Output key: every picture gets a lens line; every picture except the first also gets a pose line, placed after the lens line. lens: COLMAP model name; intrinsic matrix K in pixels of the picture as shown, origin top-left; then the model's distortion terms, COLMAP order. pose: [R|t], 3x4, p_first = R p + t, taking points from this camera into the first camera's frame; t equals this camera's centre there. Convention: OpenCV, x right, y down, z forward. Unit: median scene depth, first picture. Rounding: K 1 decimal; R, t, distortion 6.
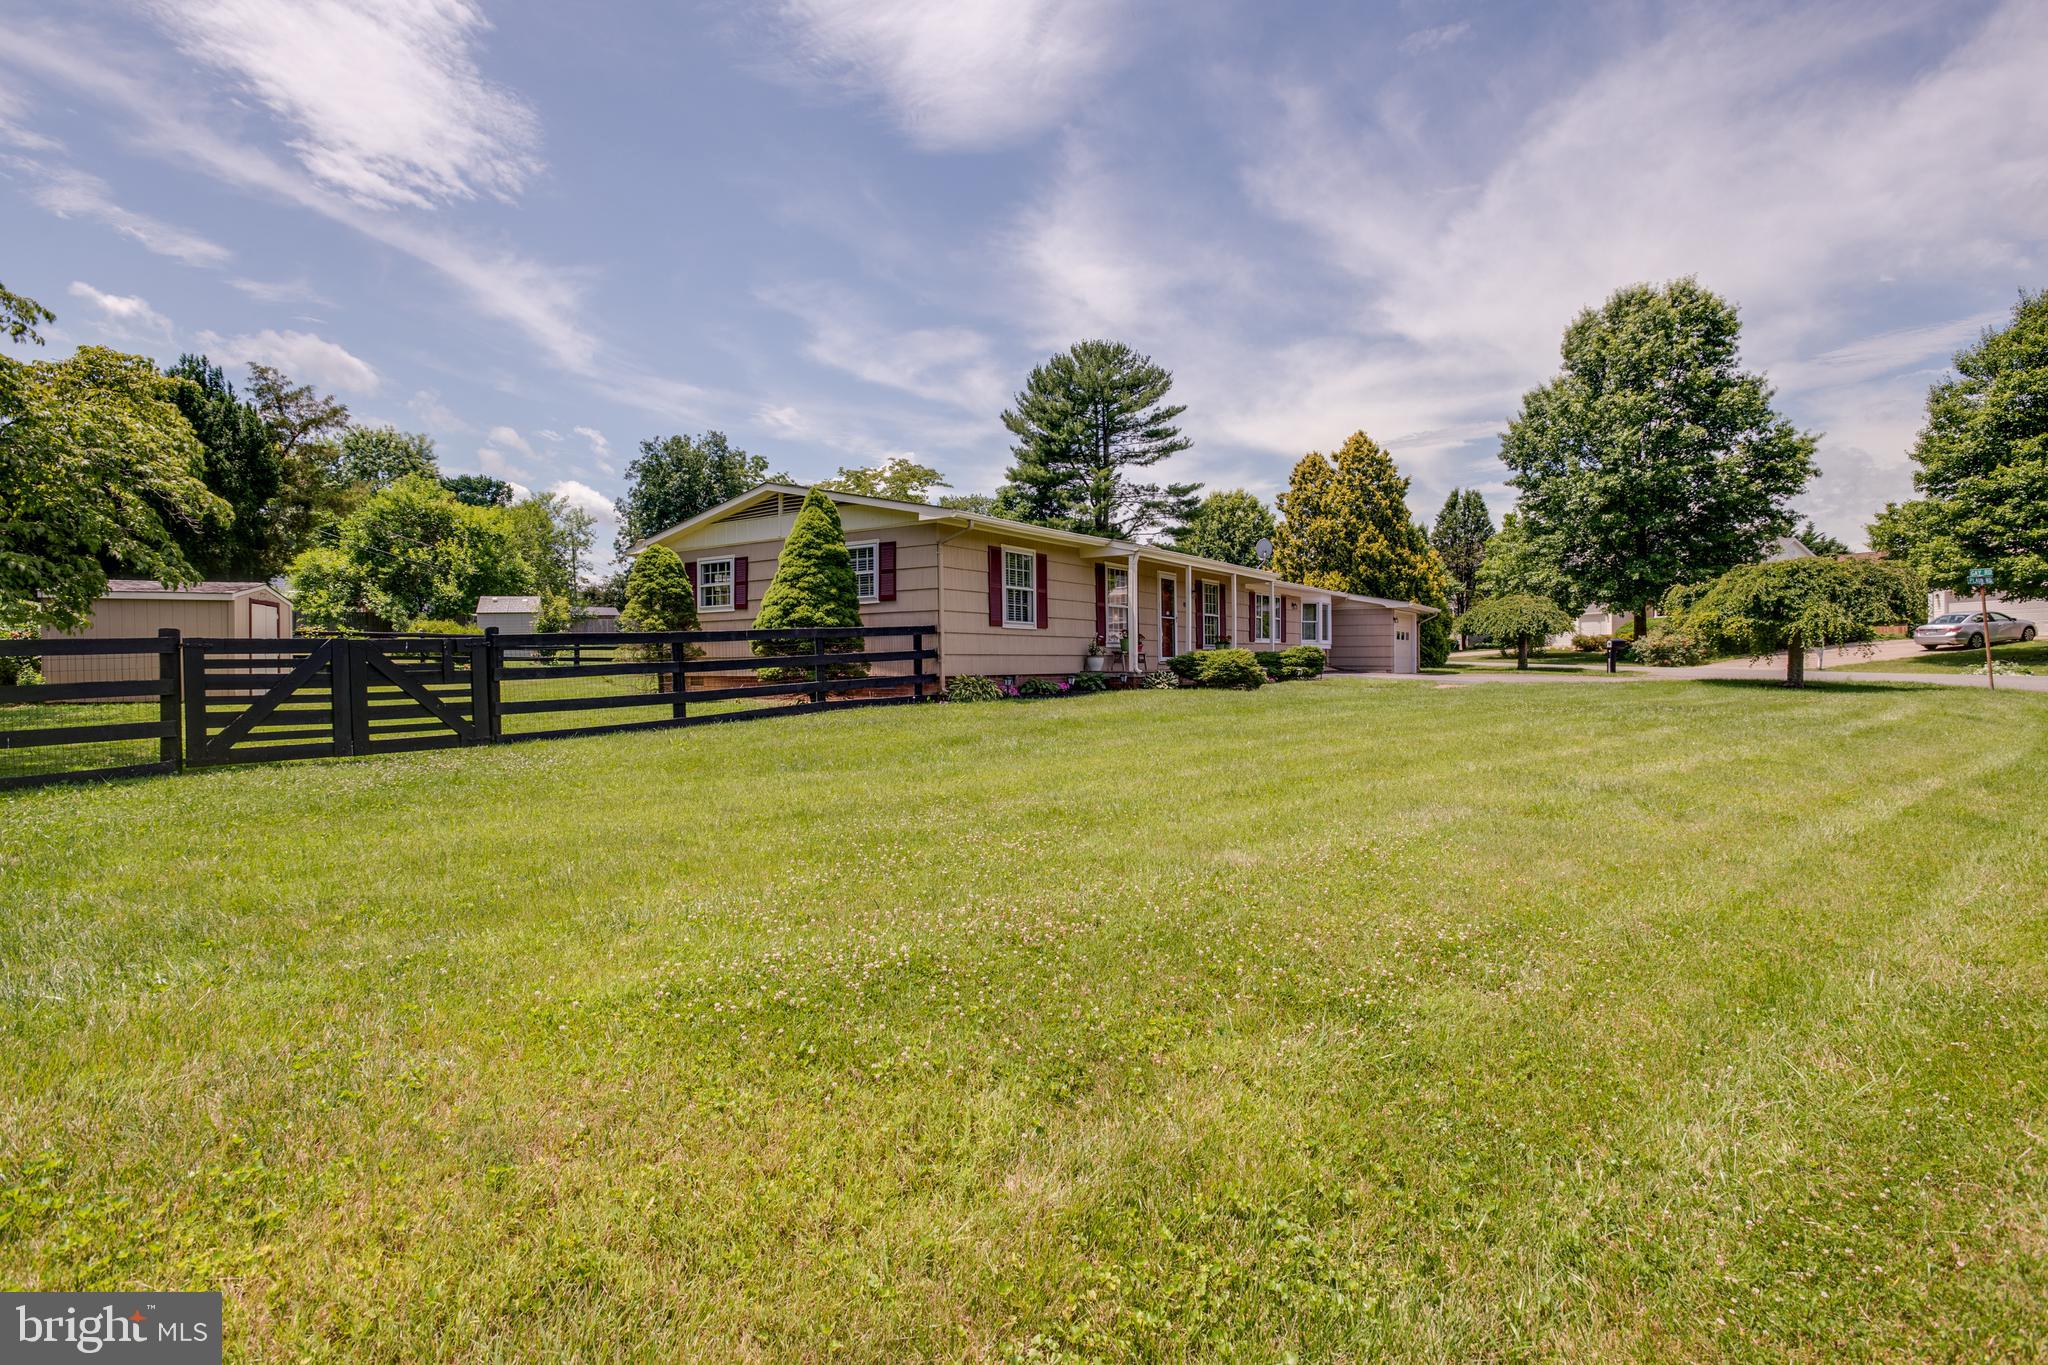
lens RADIAL K [[996.6, 0, 1039.1], [0, 996.6, 682.0], [0, 0, 1]] dist [-0.041834, 0.006447]
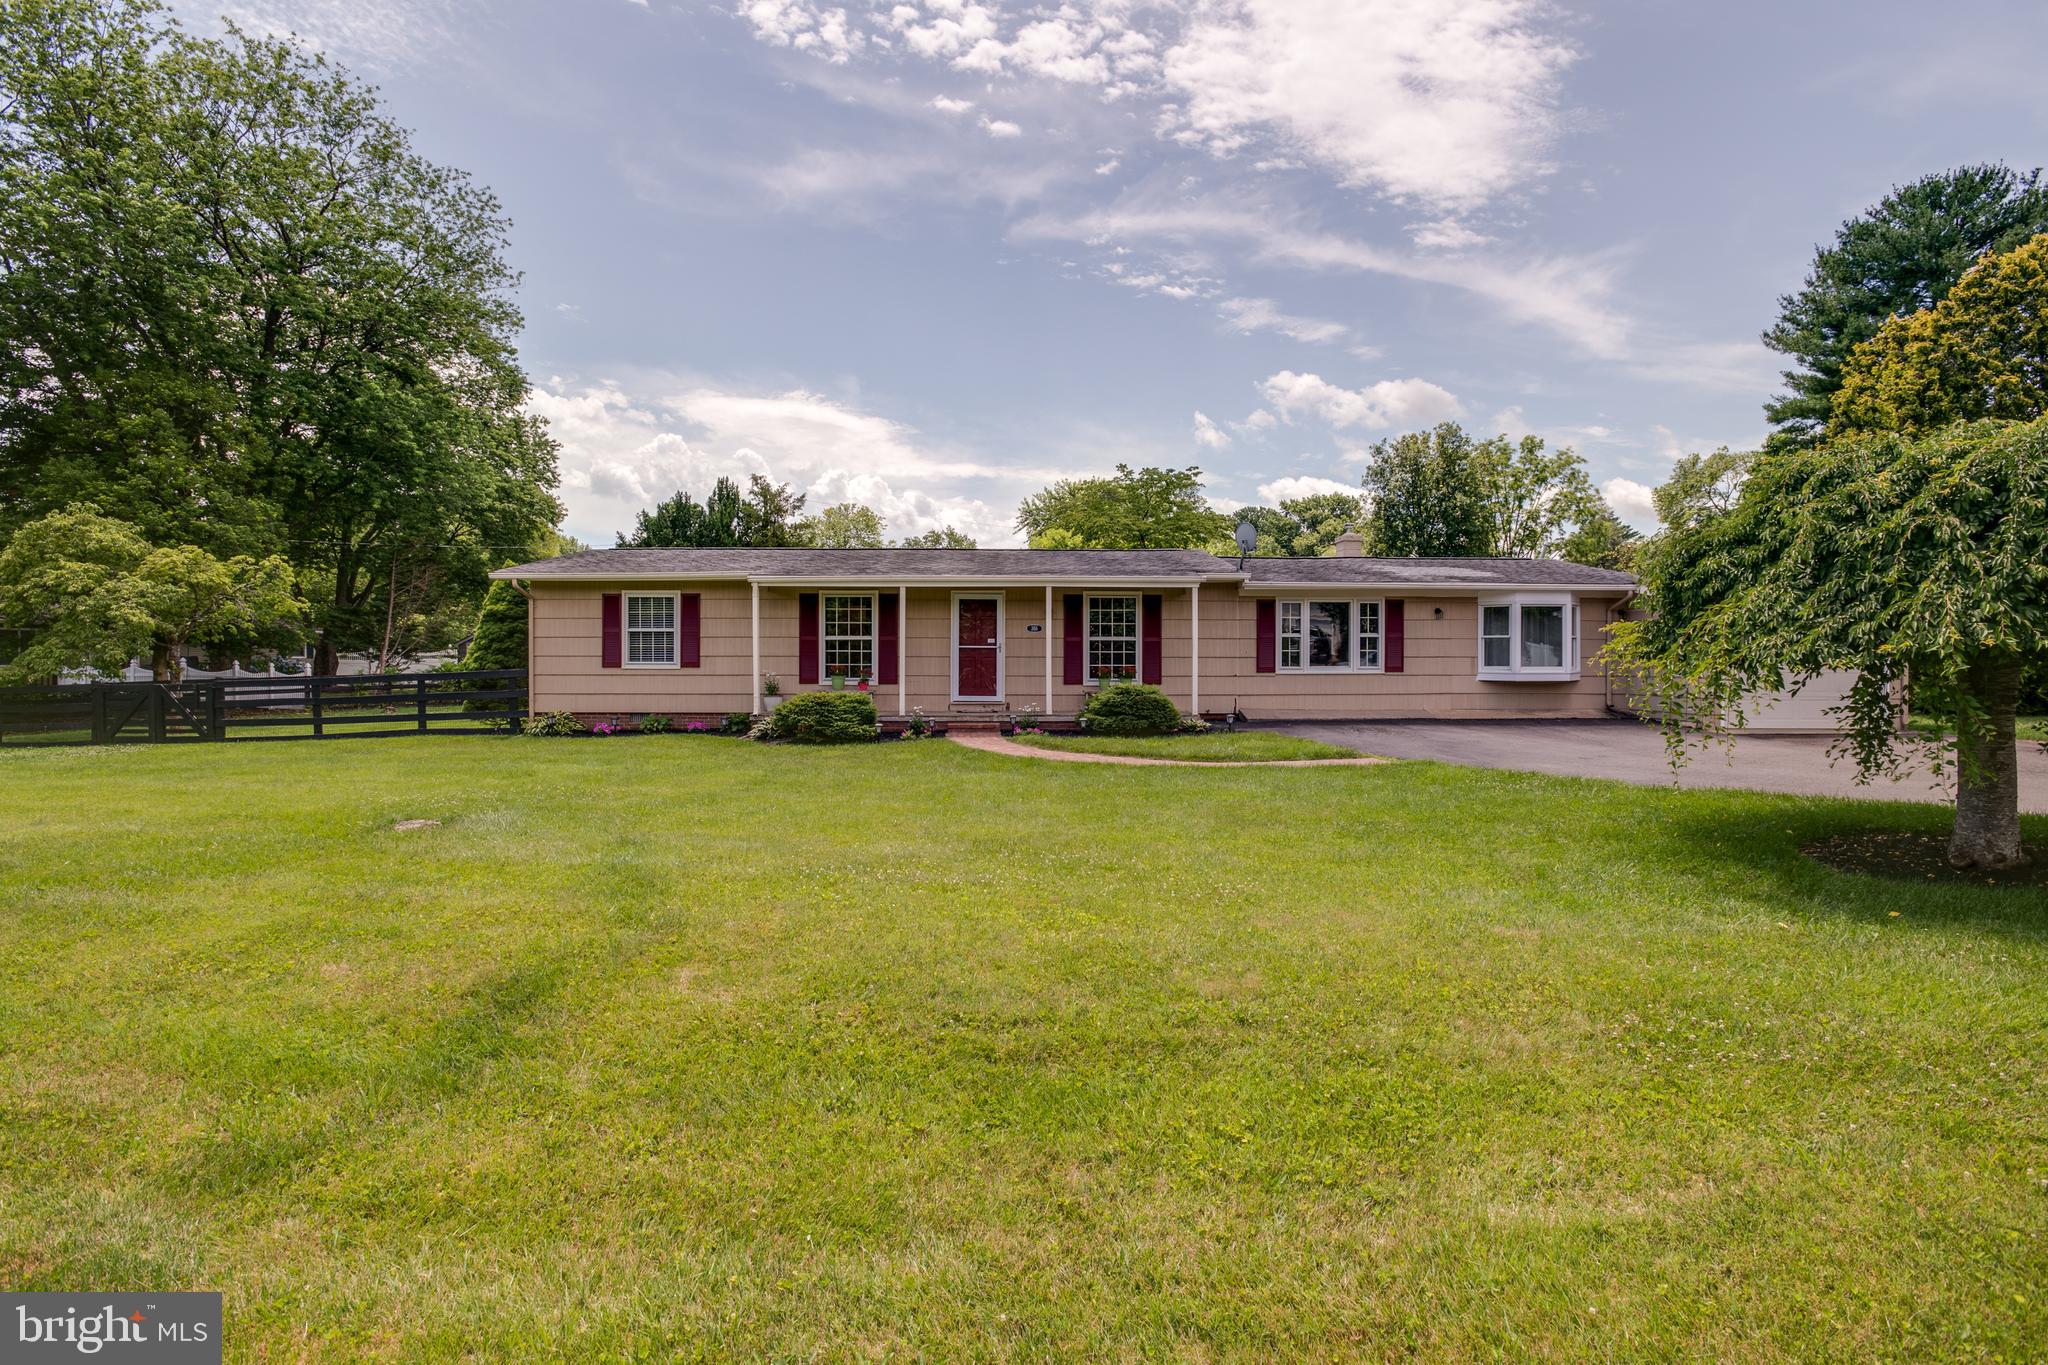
lens RADIAL K [[996.6, 0, 1027.0], [0, 996.6, 667.5], [0, 0, 1]] dist [-0.041834, 0.006447]
pose [[0.565287, 0.009840, -0.824836, 0.474624], [-0.020579, 0.999786, -0.002177, -0.027147], [0.824638, 0.018205, 0.565368, 0.331098]]
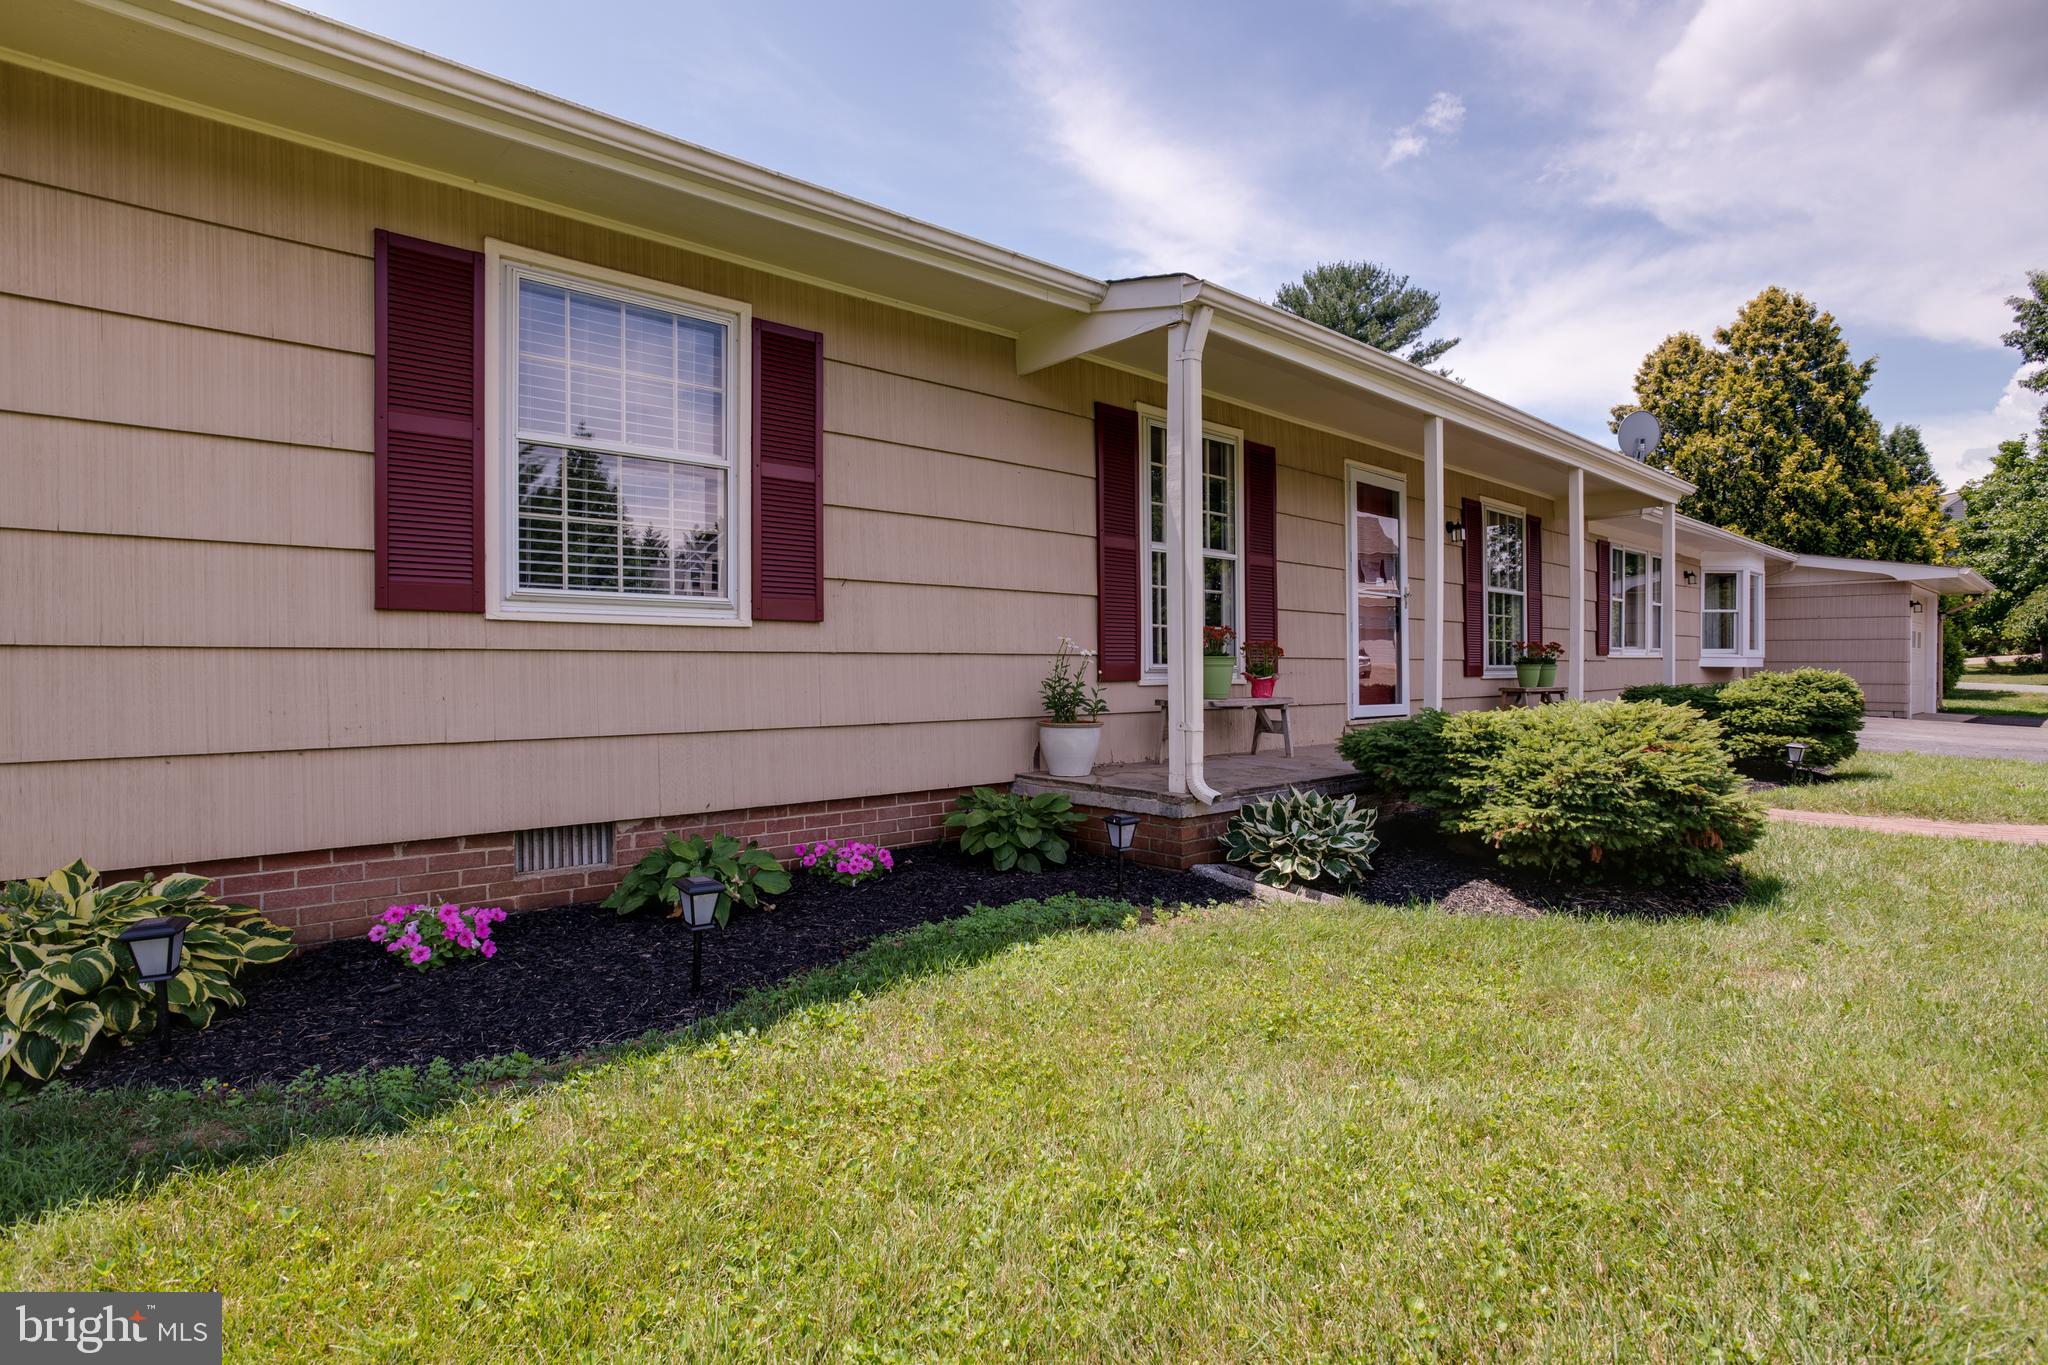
lens RADIAL K [[996.6, 0, 1022.4], [0, 996.6, 677.6], [0, 0, 1]] dist [-0.041834, 0.006447]
pose [[0.963073, 0.005685, -0.269179, 0.058998], [-0.007962, 0.999941, -0.007365, -0.017730], [0.269122, 0.009237, 0.963062, 0.359661]]
